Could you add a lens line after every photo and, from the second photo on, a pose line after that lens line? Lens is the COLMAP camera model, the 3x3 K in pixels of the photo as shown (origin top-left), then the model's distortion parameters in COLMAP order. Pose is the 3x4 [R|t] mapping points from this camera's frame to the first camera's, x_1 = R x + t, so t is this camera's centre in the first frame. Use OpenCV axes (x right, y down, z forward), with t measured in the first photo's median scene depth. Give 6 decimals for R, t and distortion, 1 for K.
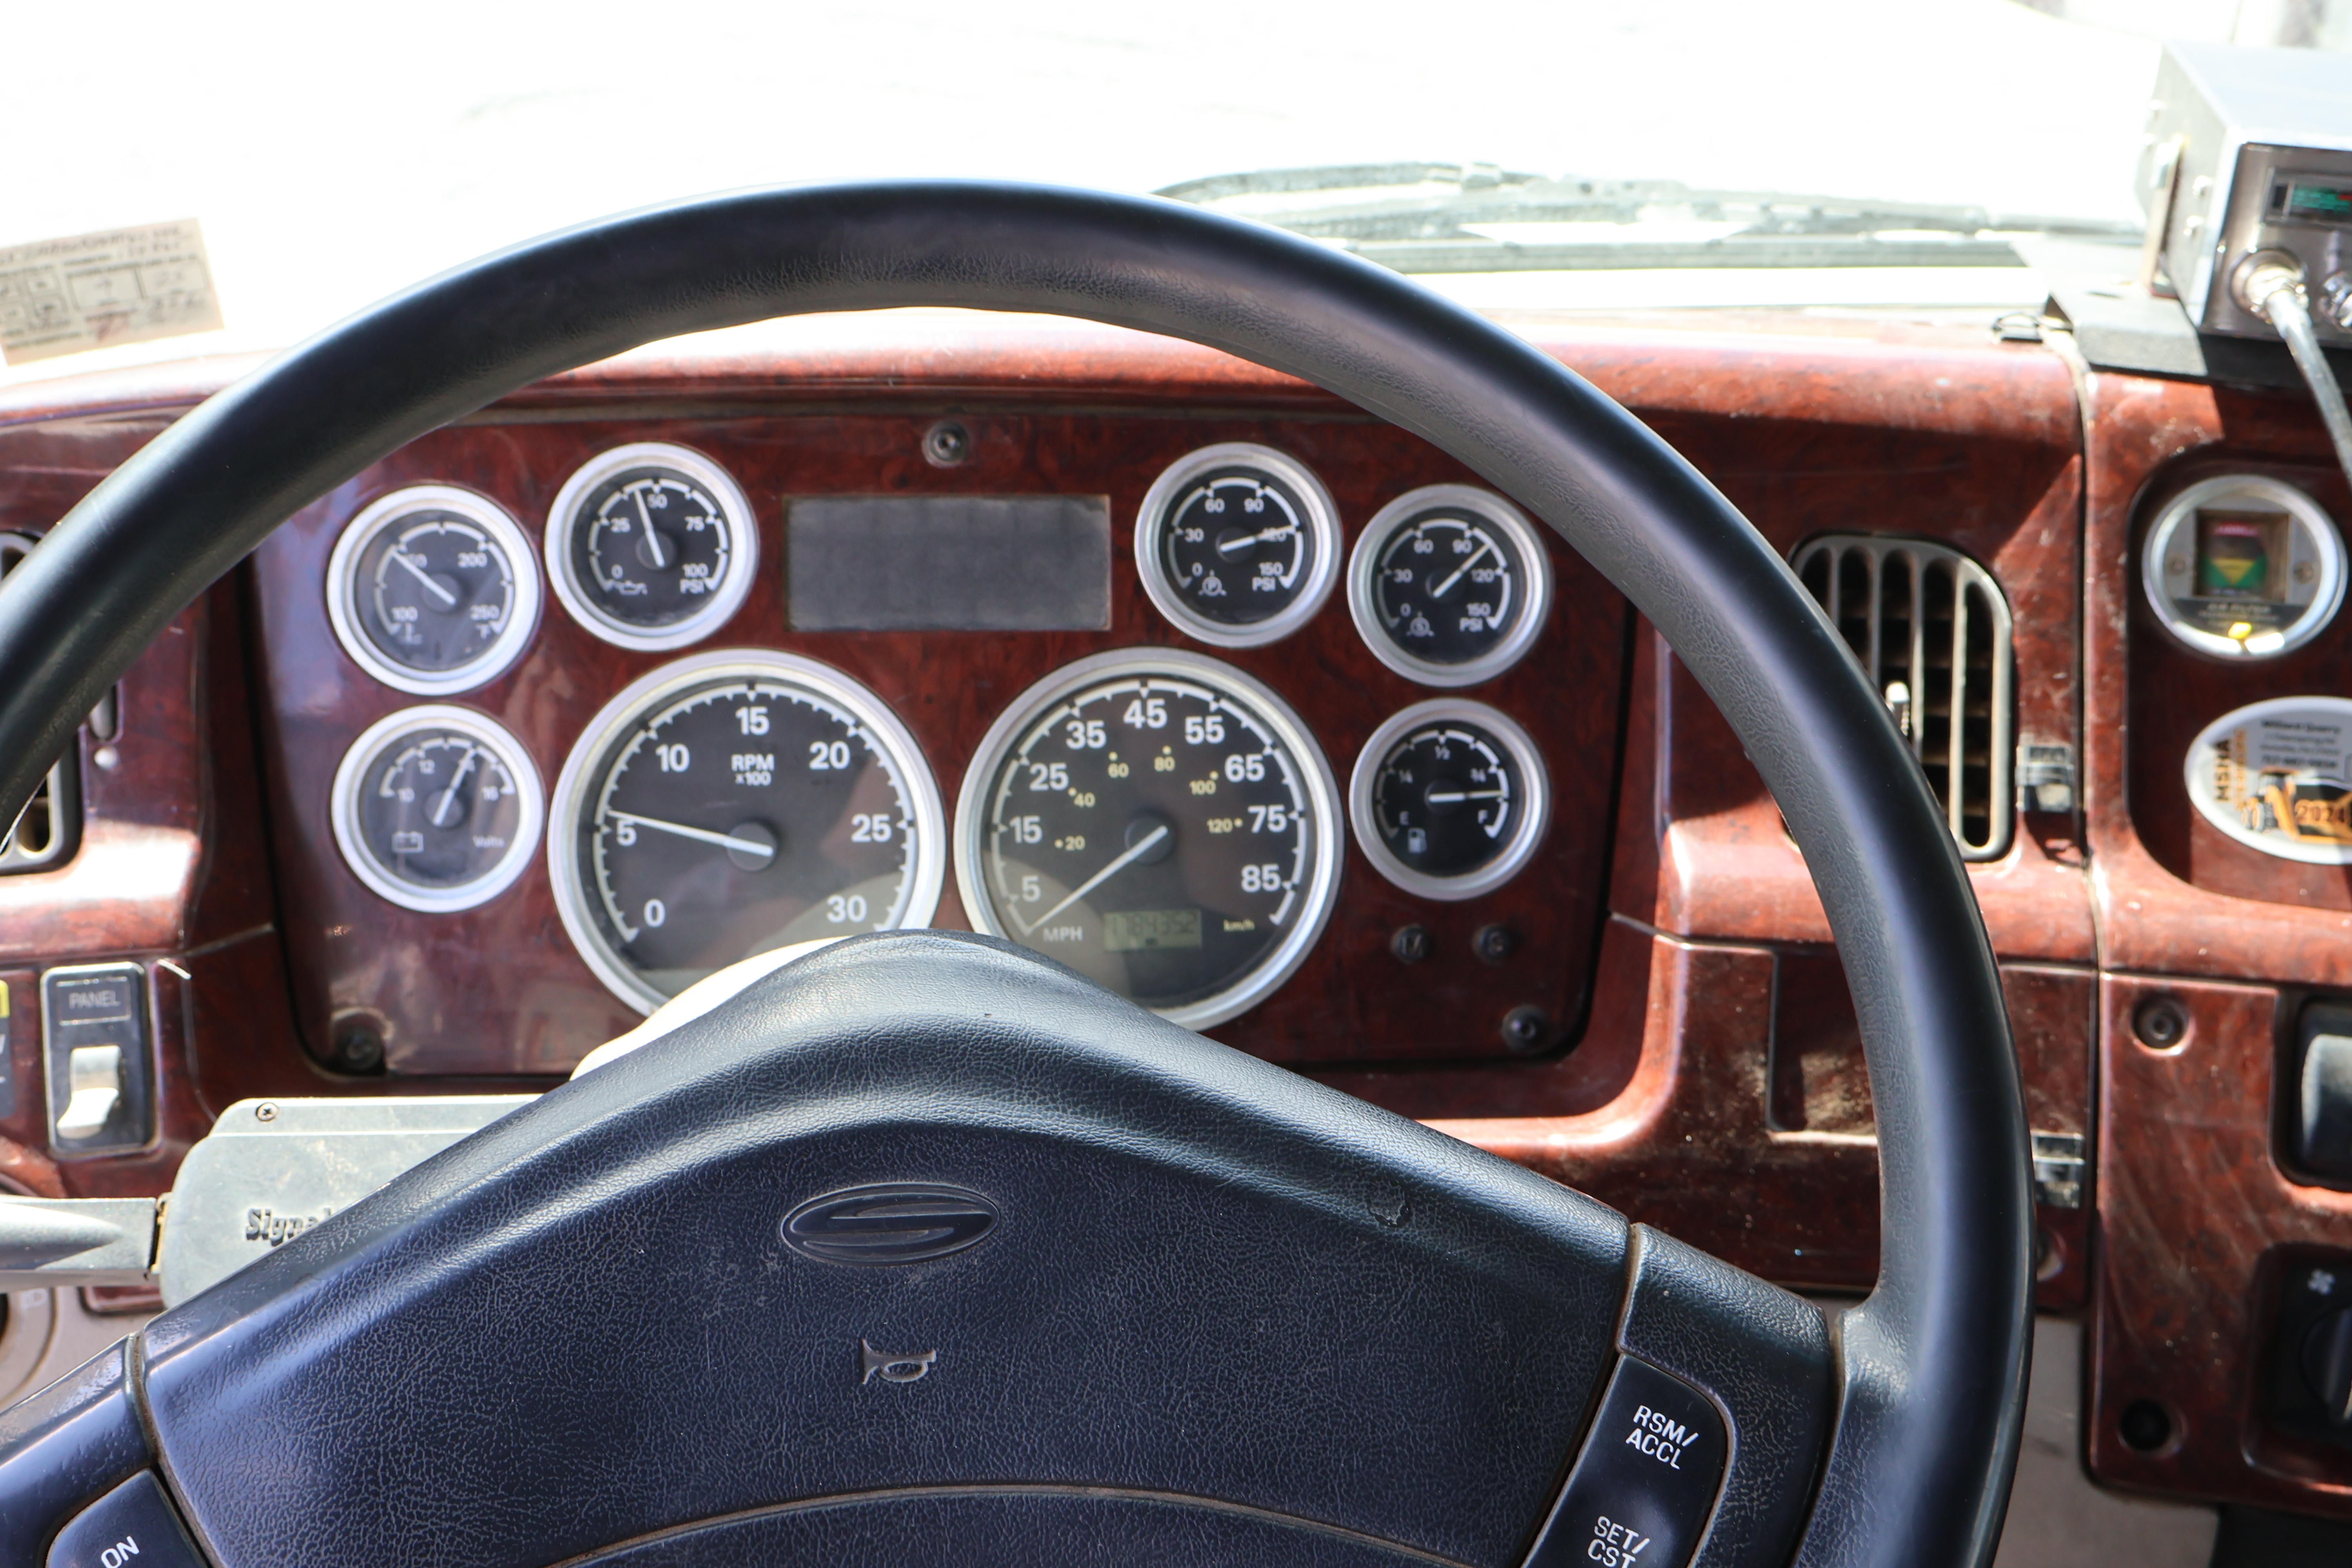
lens RADIAL K [[2543.2, 0, 1182.7], [0, 2543.2, 780.0], [0, 0, 1]] dist [-0.004471, 0.000000]
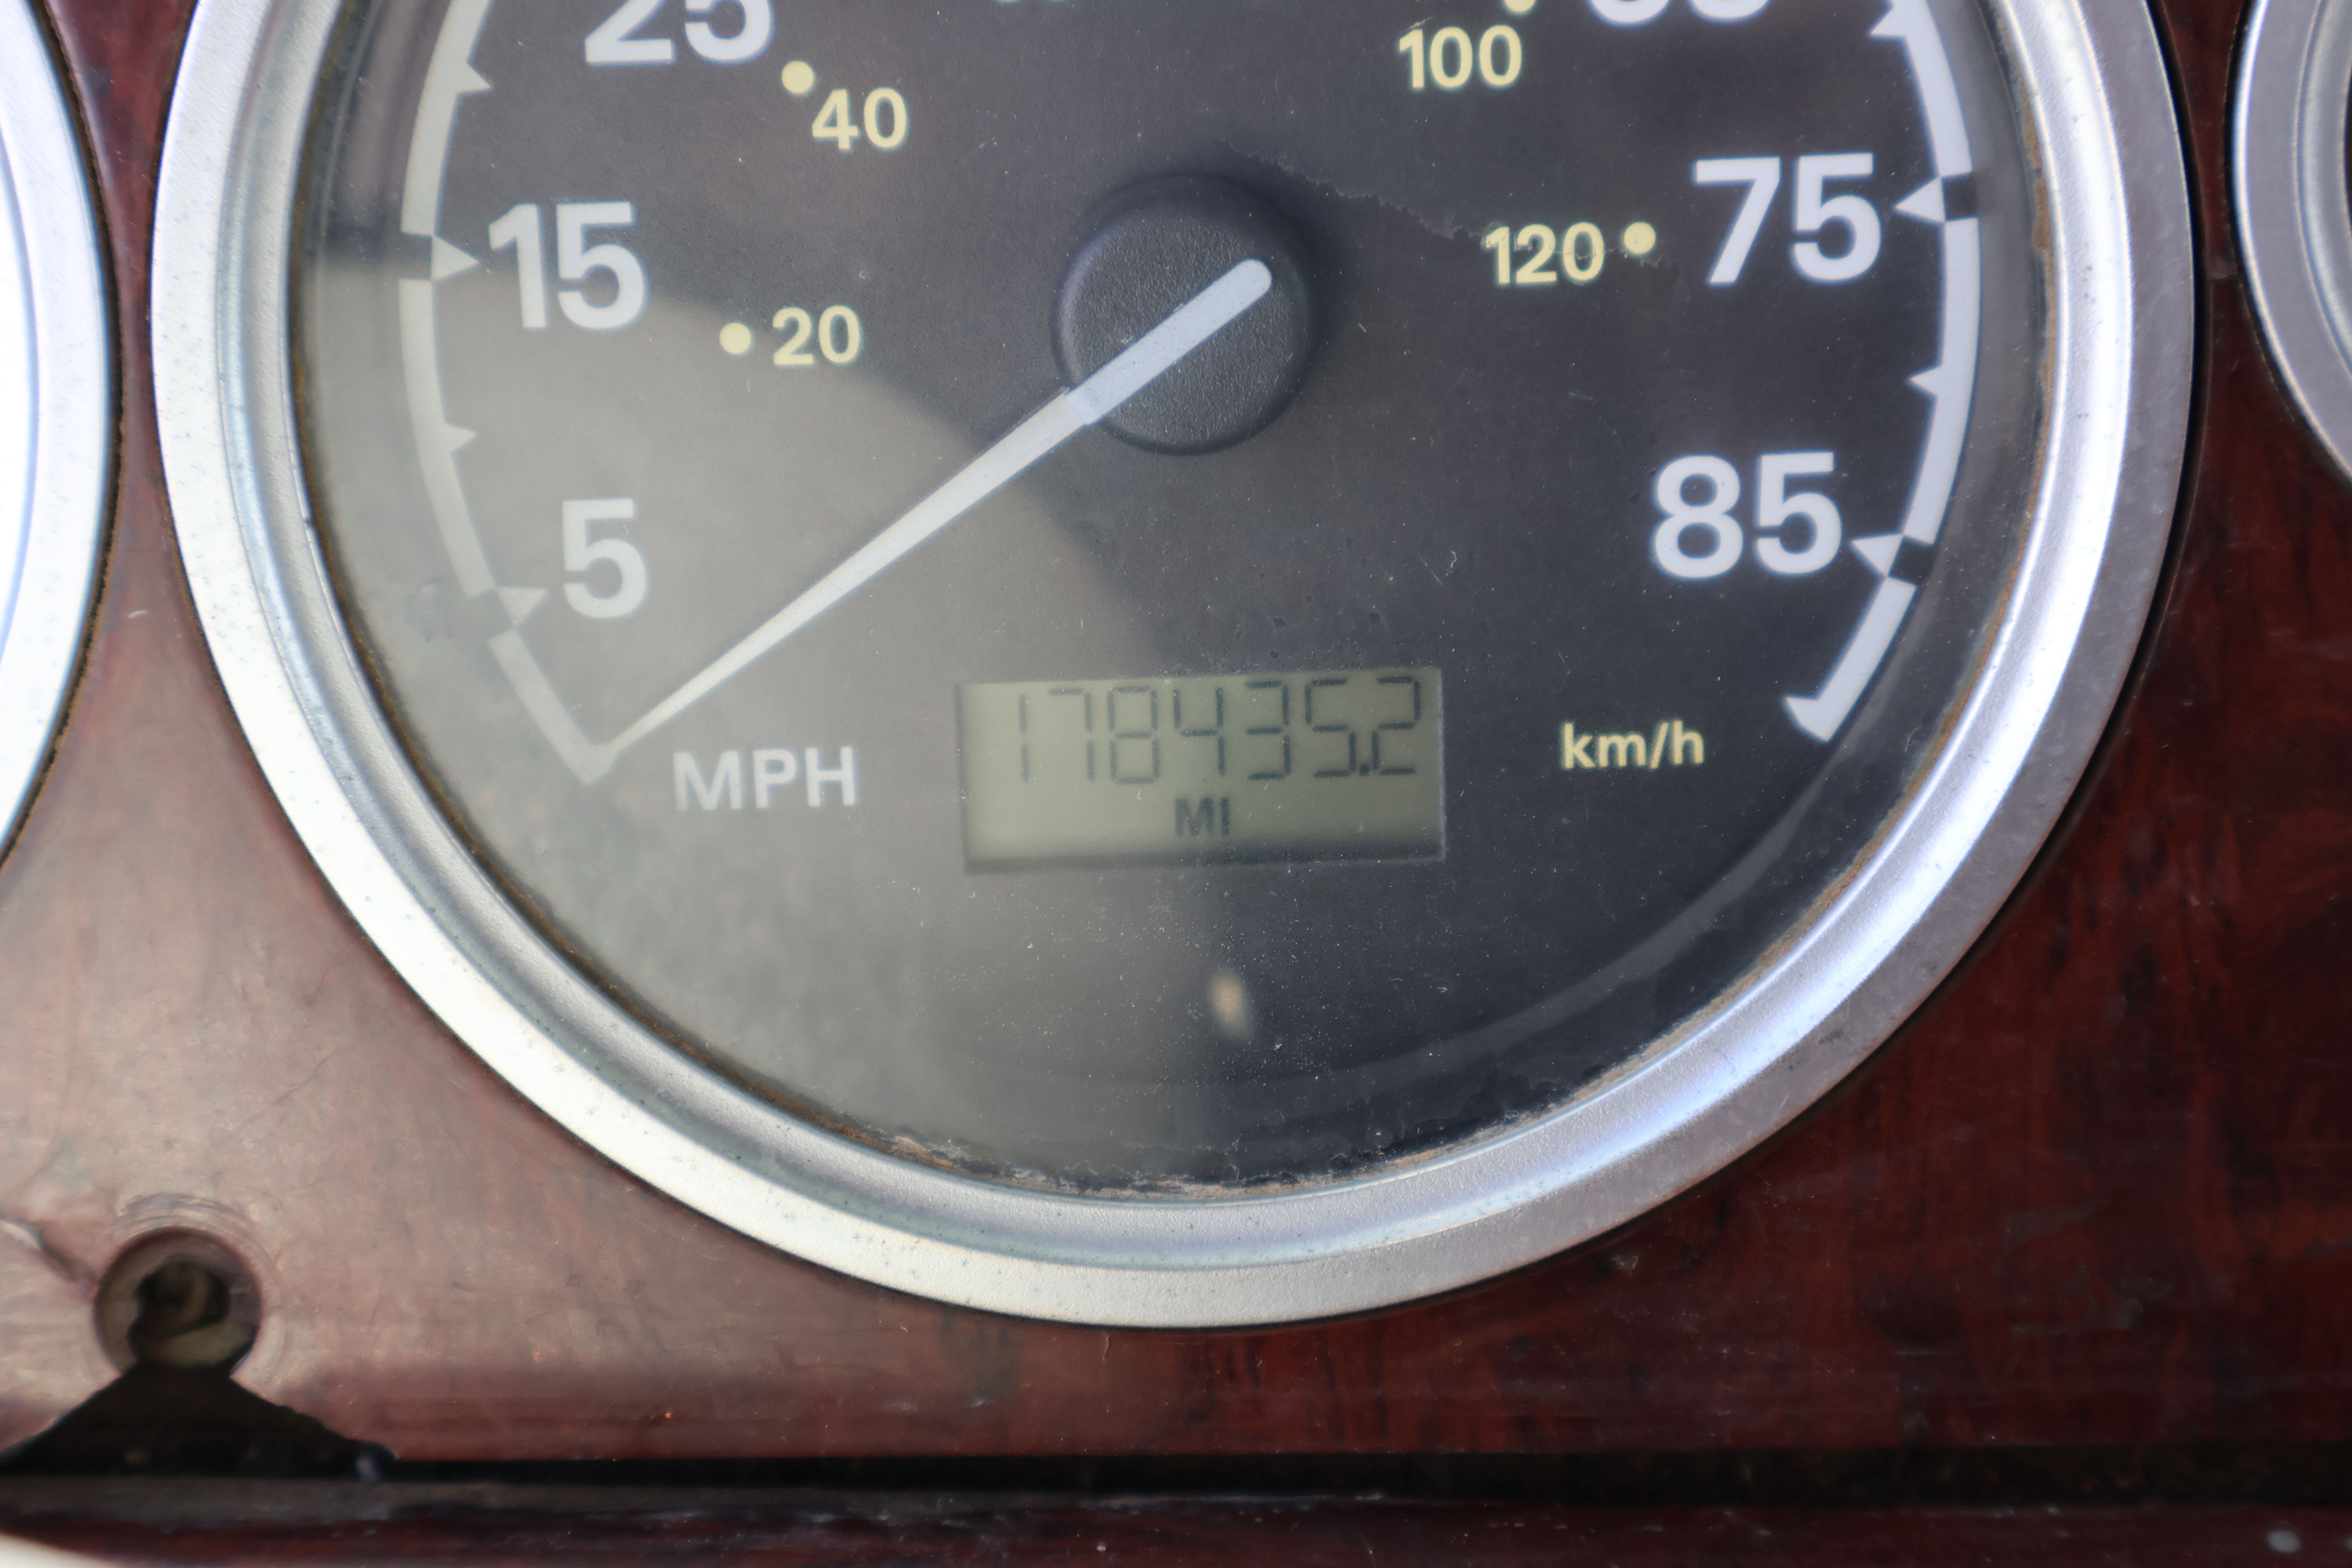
lens RADIAL K [[4962.1, 0, 1173.4], [0, 4962.1, 780.6], [0, 0, 1]] dist [0.076229, 0.000000]
pose [[0.996194, 0.018146, -0.085259, 0.019522], [-0.003423, 0.985482, 0.169743, -0.007135], [0.087101, -0.168805, 0.981793, 0.609566]]
